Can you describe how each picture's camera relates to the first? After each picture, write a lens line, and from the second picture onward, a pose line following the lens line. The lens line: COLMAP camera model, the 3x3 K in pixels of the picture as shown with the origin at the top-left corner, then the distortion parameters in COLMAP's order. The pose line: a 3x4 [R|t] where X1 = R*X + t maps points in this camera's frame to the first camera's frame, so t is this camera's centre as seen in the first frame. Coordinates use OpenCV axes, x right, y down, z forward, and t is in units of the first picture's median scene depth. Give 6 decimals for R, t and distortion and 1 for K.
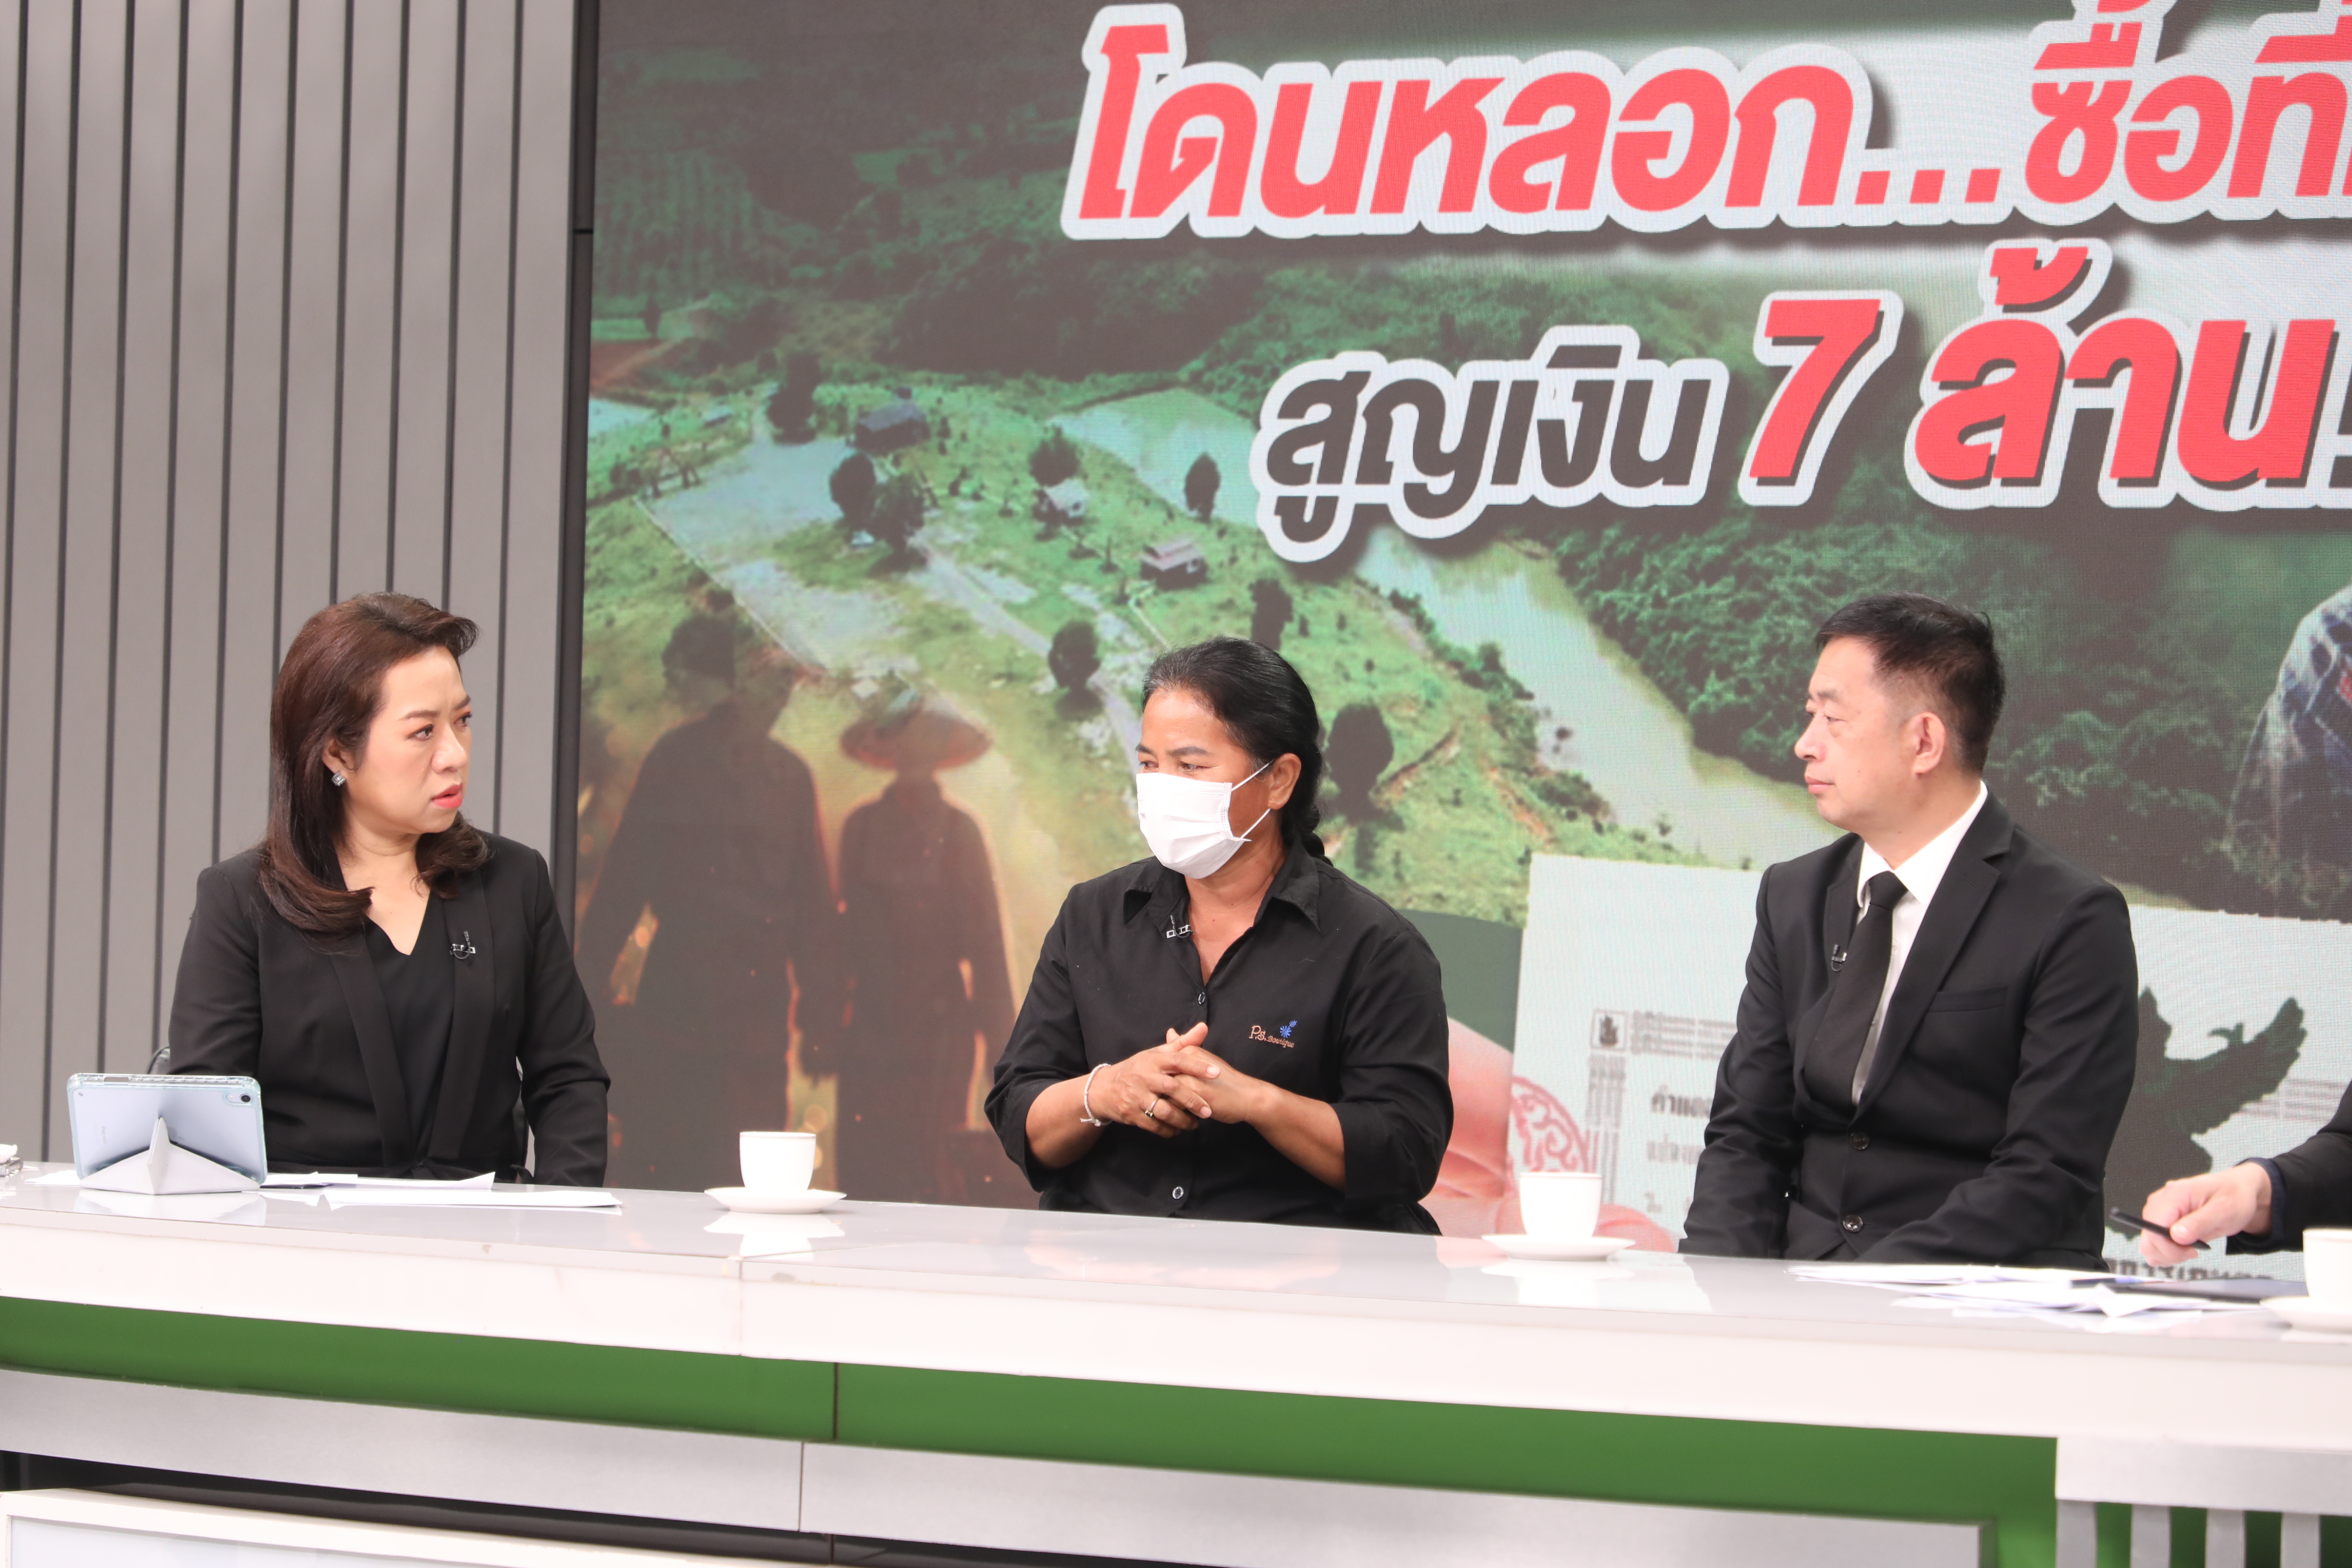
lens RADIAL K [[6878.6, 0, 1011.2], [0, 6878.6, 777.7], [0, 0, 1]] dist [0.025914, 0.000000]
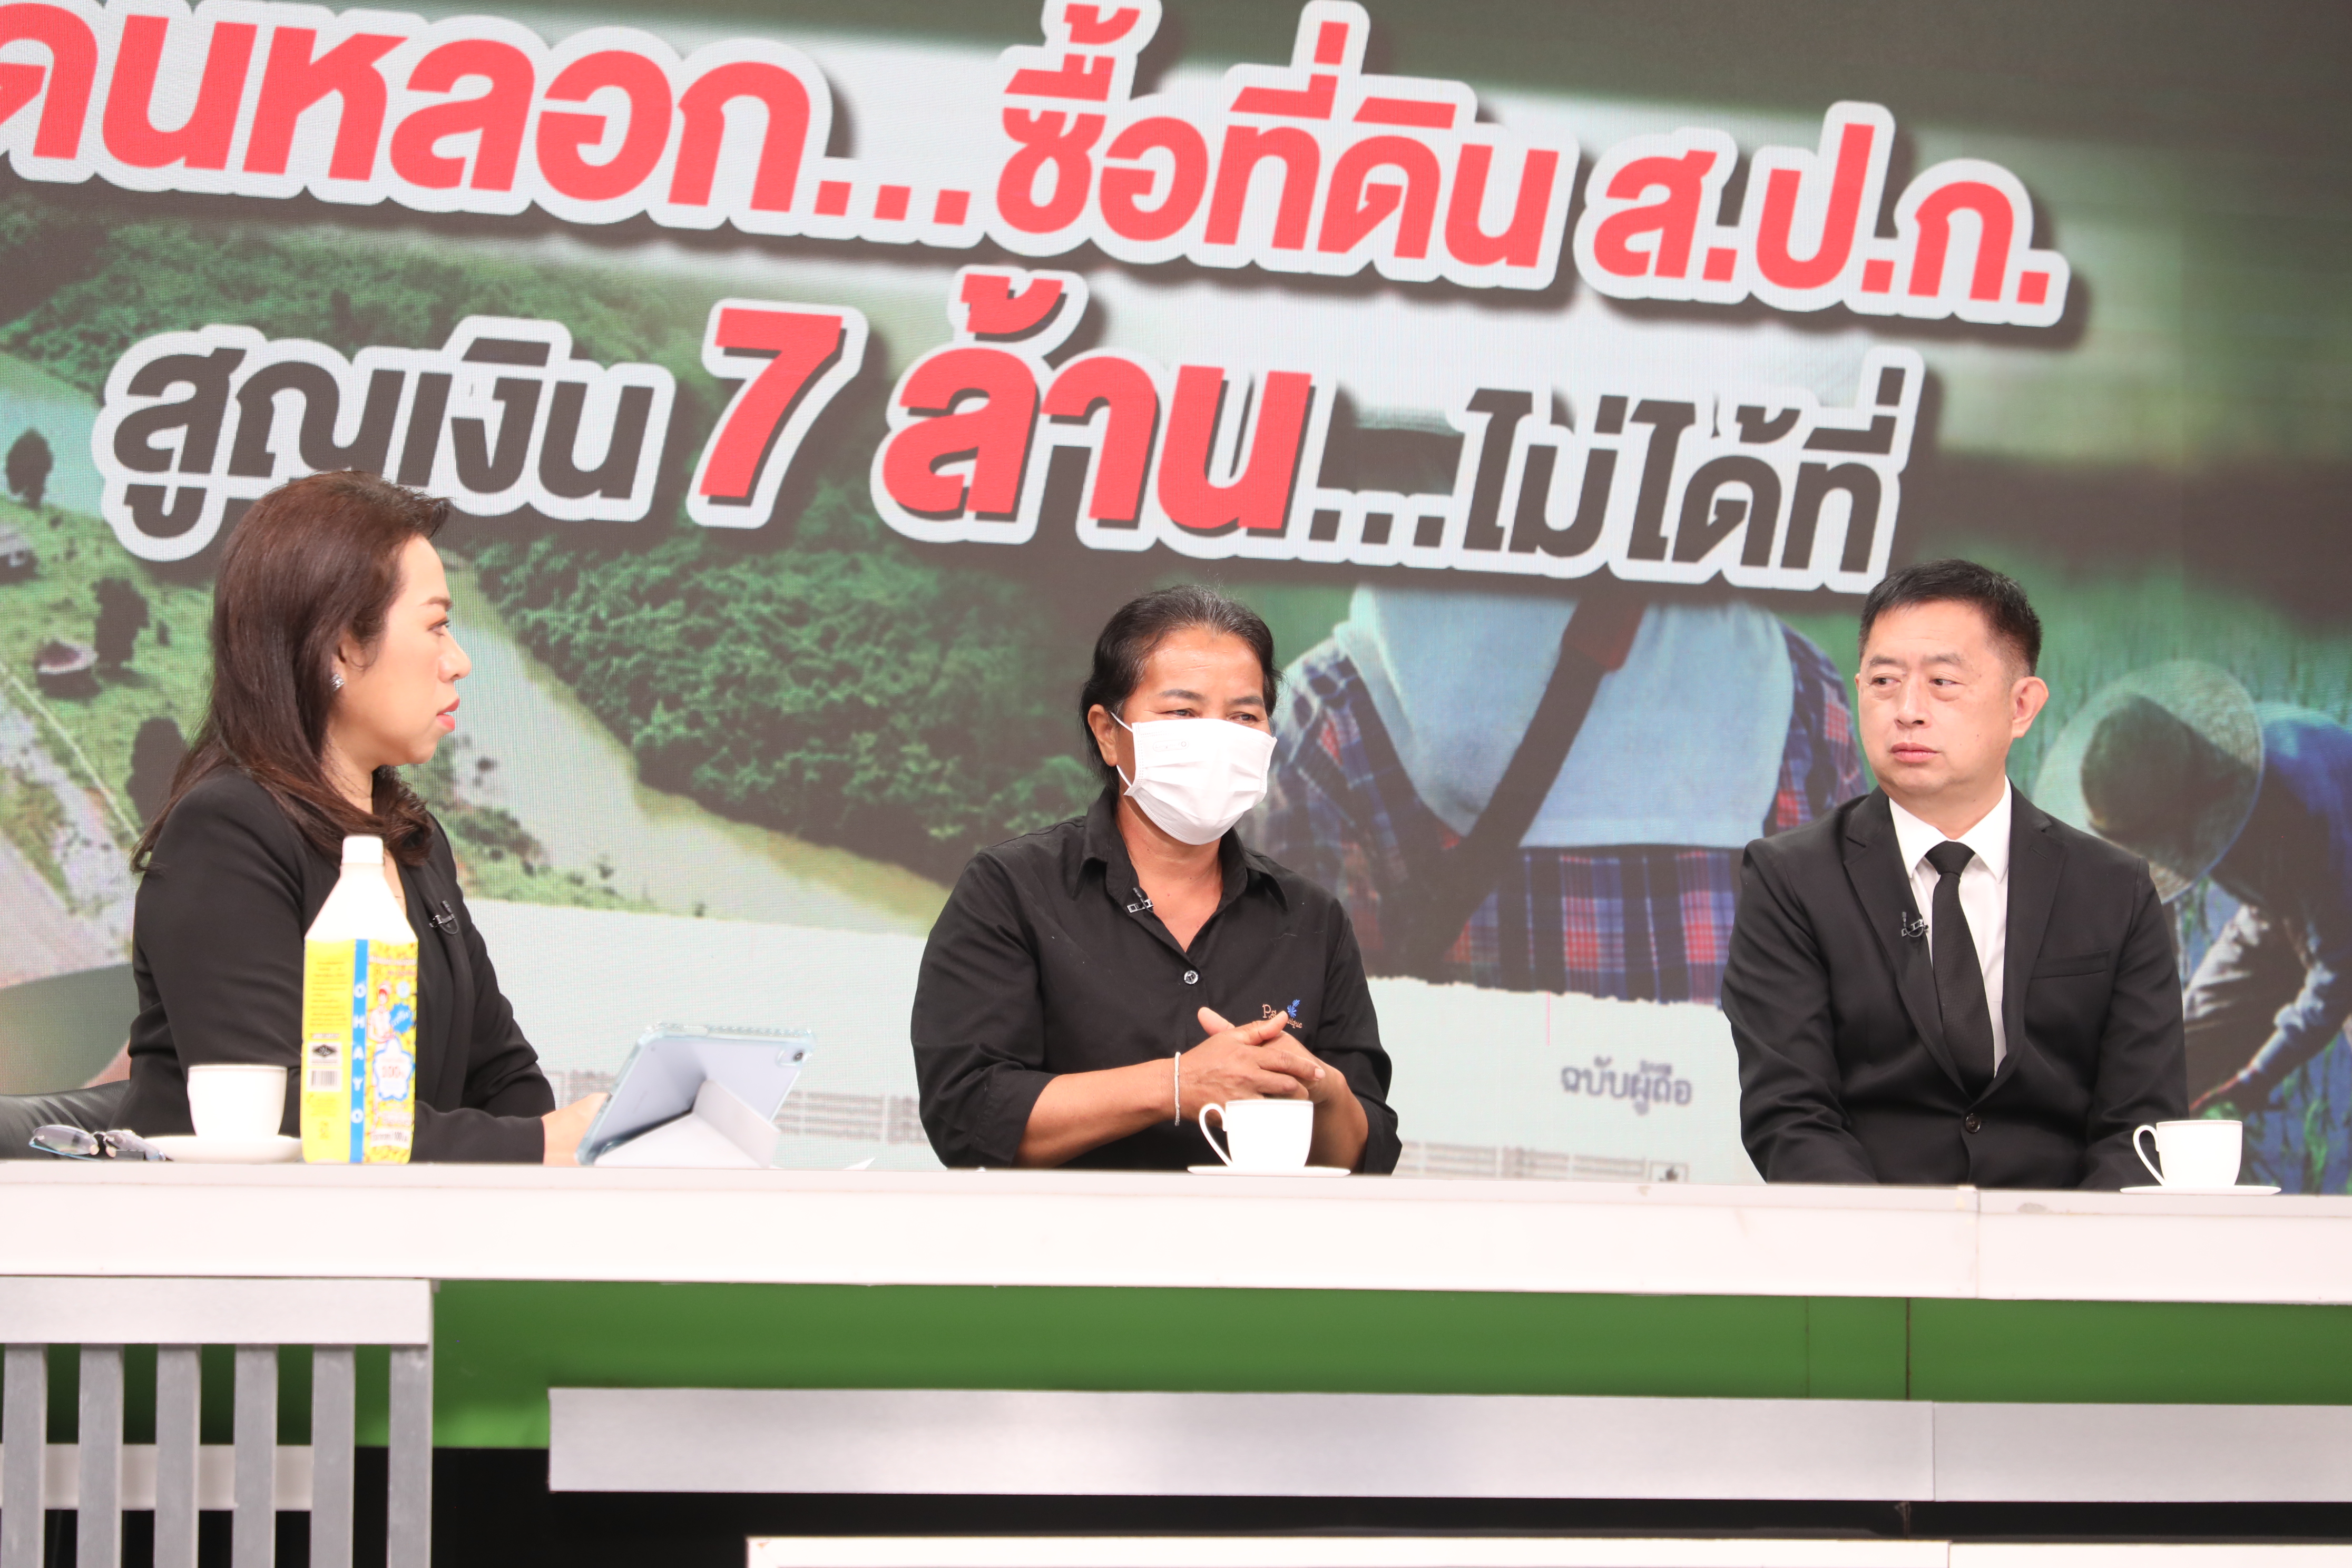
lens RADIAL K [[6878.6, 0, 1089.0], [0, 6878.6, 802.9], [0, 0, 1]] dist [0.025914, 0.000000]
pose [[0.655895, 0.042496, 0.753655, -0.550611], [-0.001617, 0.998491, -0.054895, 0.048261], [-0.754851, 0.034787, 0.654974, 0.349921]]
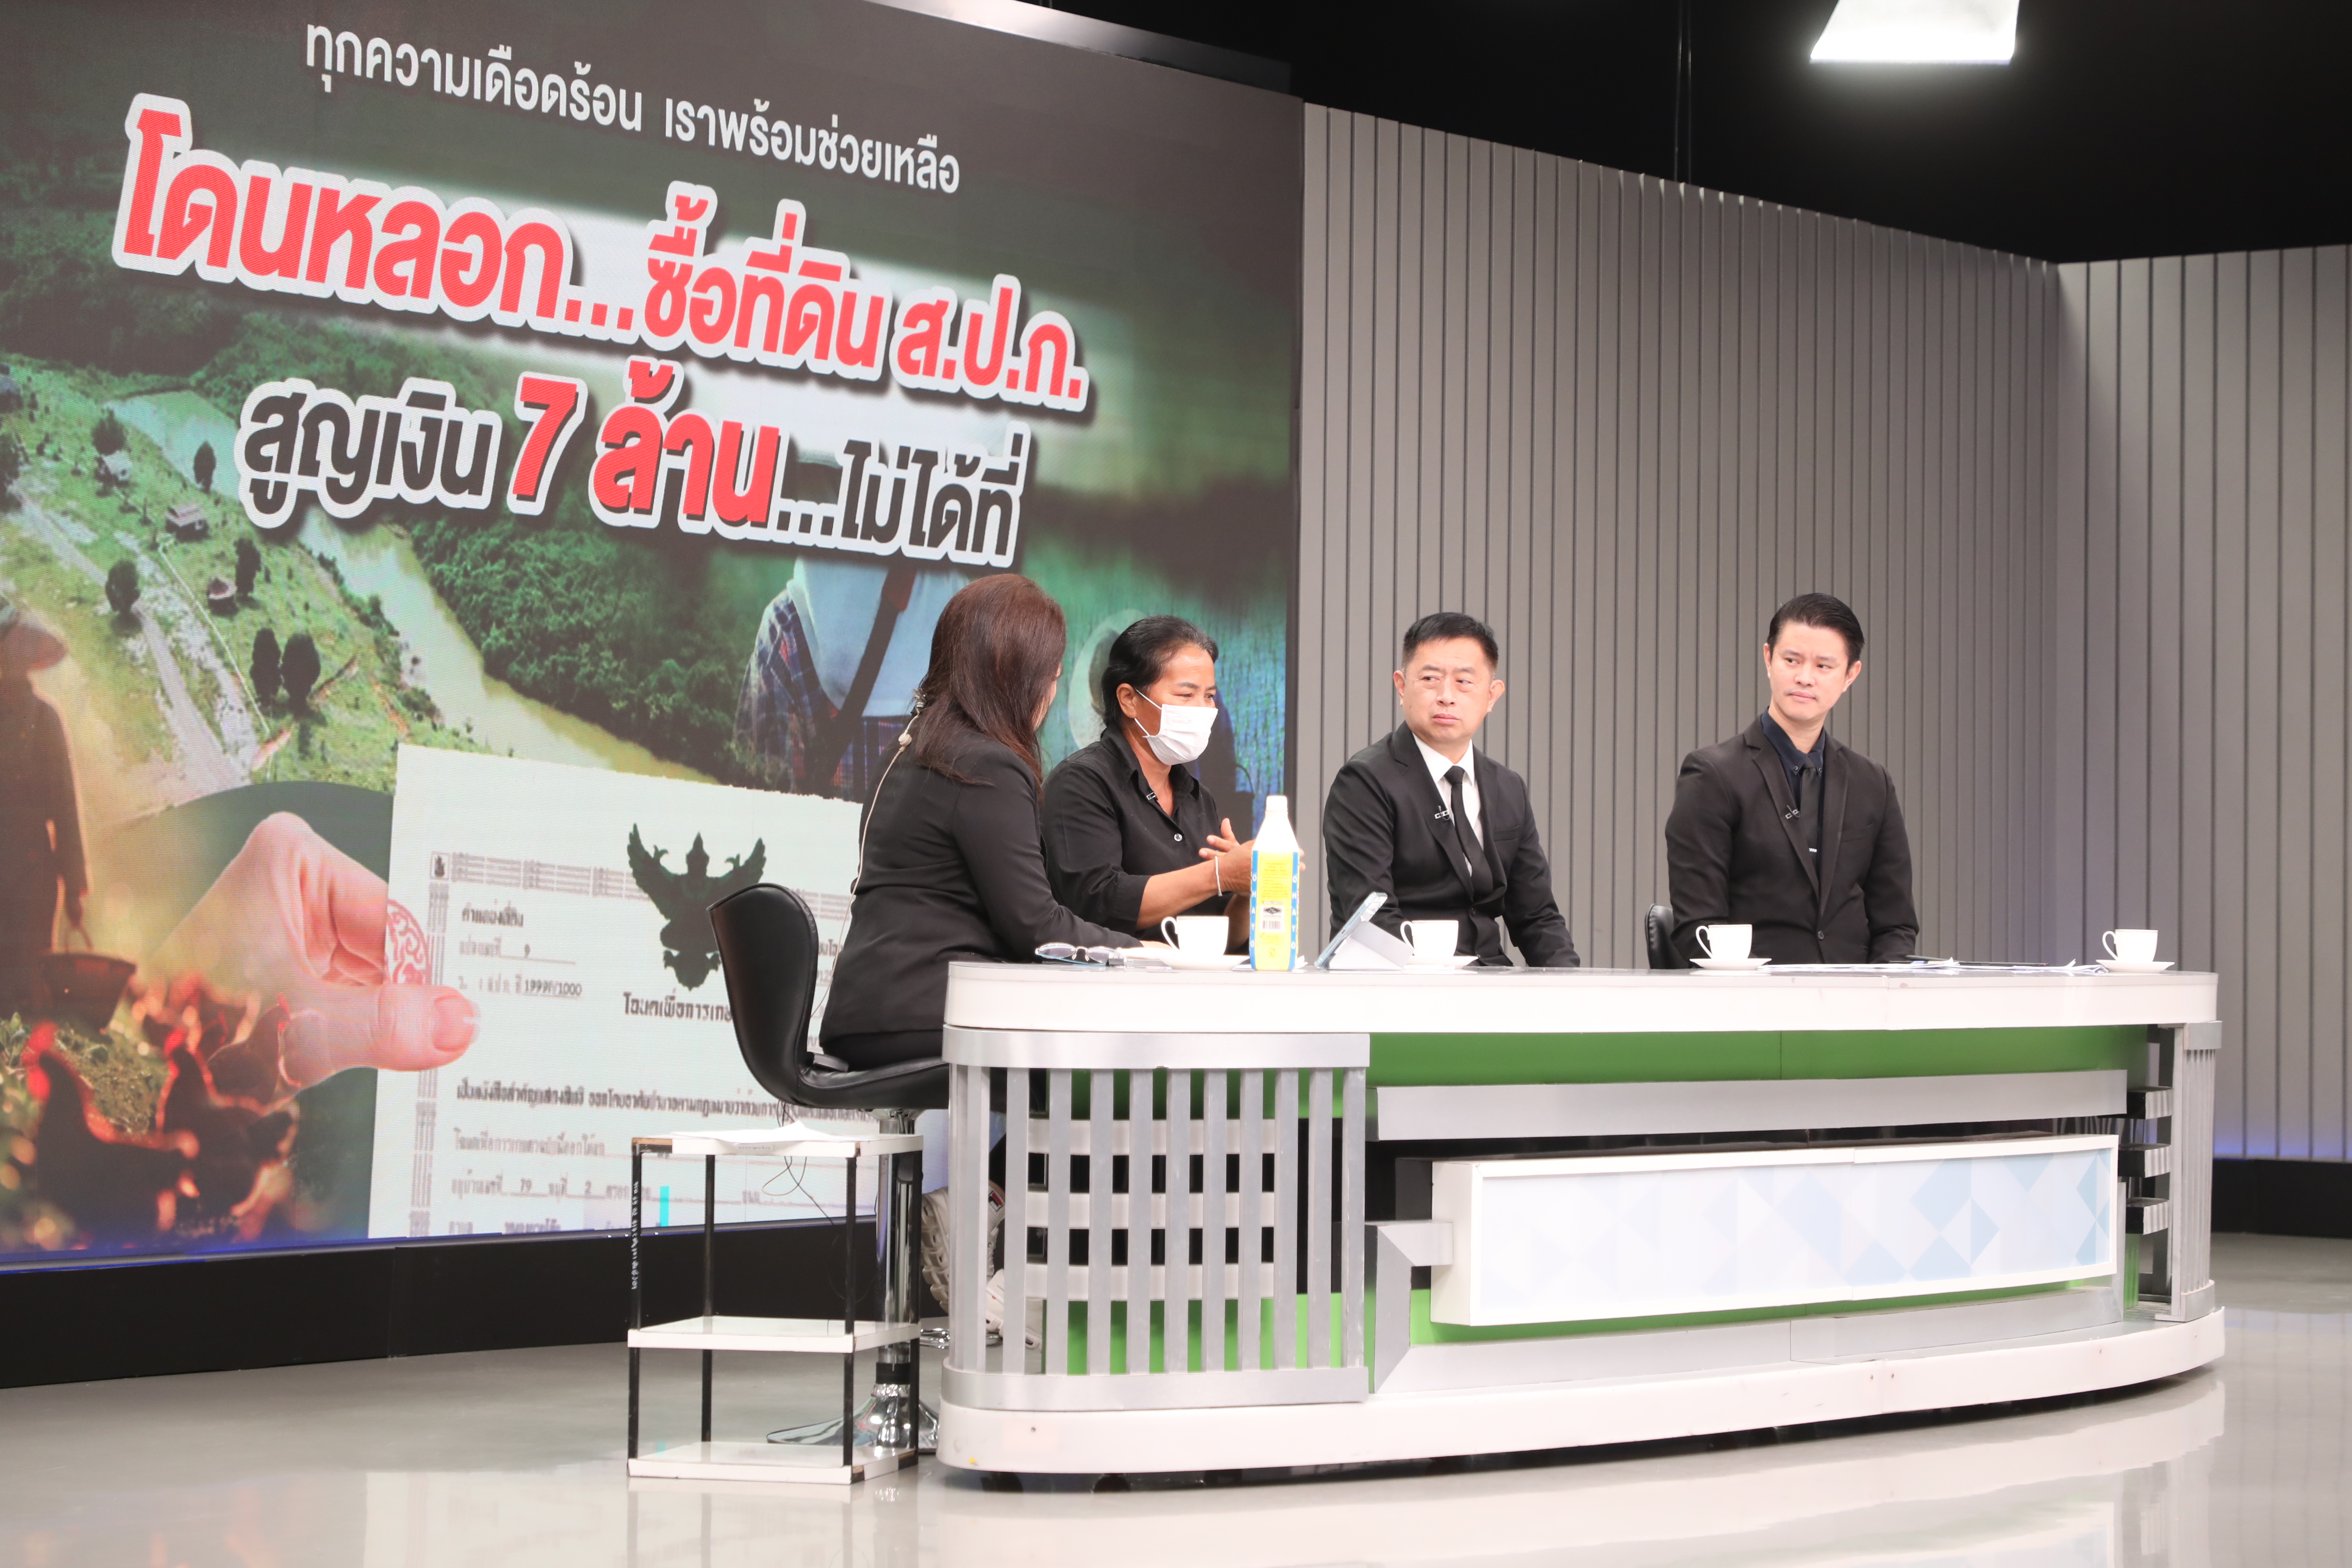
lens RADIAL K [[5546.0, 0, 1135.8], [0, 5546.0, 775.5], [0, 0, 1]] dist [0.011824, 0.000000]
pose [[0.115344, 0.004284, 0.993316, -1.060705], [-0.021653, 0.999764, -0.001798, 0.016496], [-0.993090, -0.021301, 0.115410, 0.718241]]
